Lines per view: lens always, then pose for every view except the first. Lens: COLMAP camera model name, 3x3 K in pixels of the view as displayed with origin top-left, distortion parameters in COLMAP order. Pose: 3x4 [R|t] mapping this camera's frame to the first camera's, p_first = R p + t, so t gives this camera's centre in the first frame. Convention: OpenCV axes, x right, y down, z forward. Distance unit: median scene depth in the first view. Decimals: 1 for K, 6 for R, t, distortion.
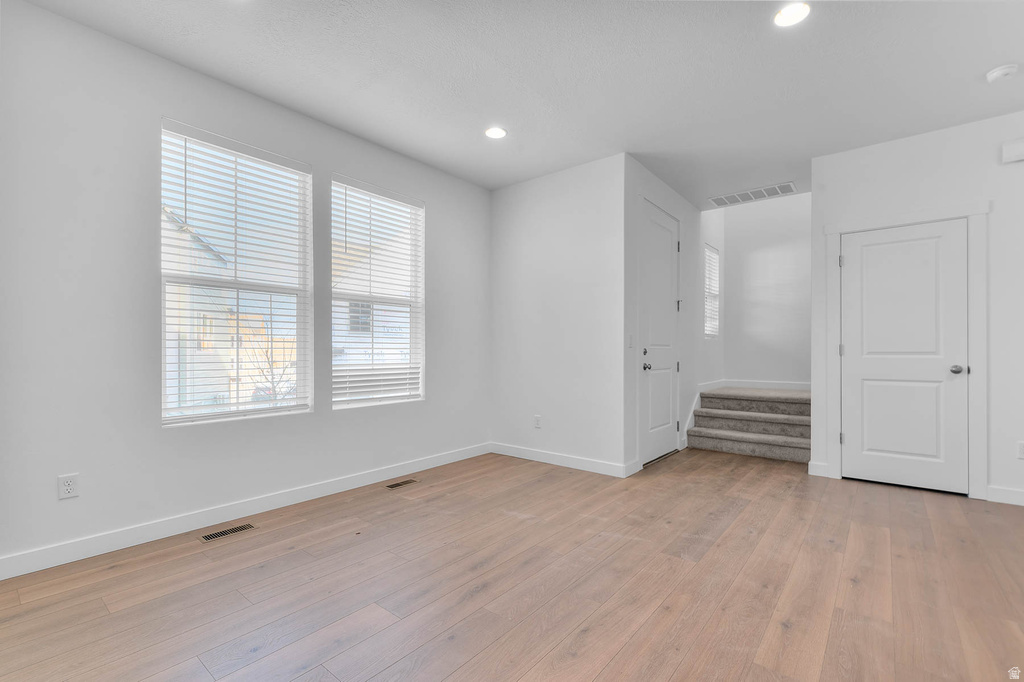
lens RADIAL K [[447.0, 0, 534.1], [0, 447.0, 348.3], [0, 0, 1]] dist [0.003581, -0.000583]
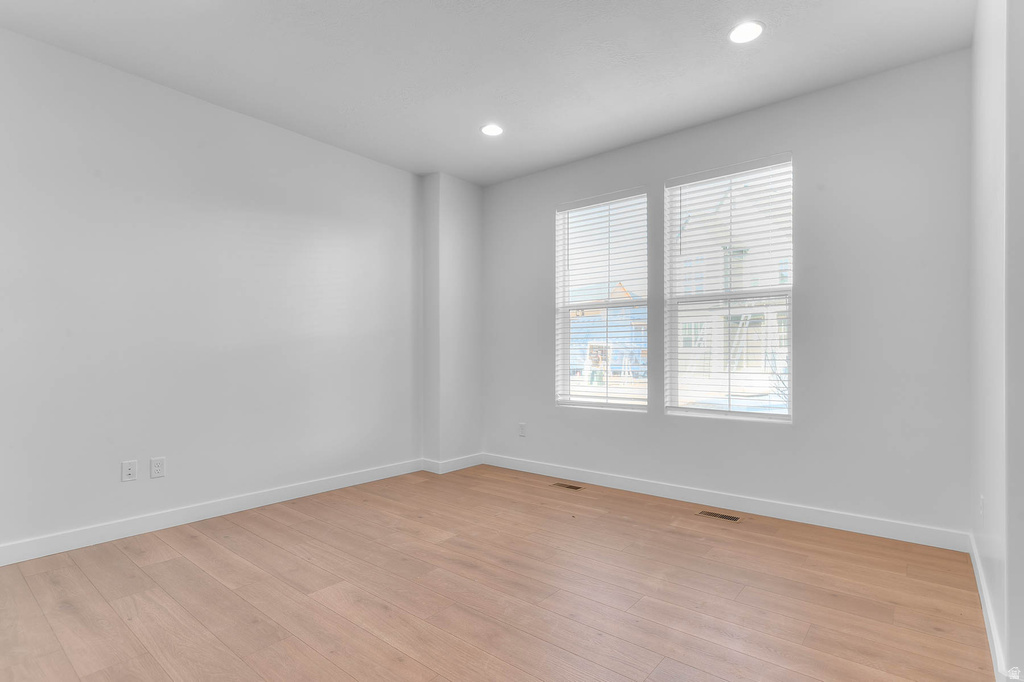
lens RADIAL K [[503.6, 0, 520.8], [0, 503.6, 353.7], [0, 0, 1]] dist [0.001059, 0.001162]
pose [[-0.020465, -0.008199, -0.999757, 0.783230], [0.004983, 0.999953, -0.008303, 0.009173], [0.999778, -0.005152, -0.020423, 0.786671]]
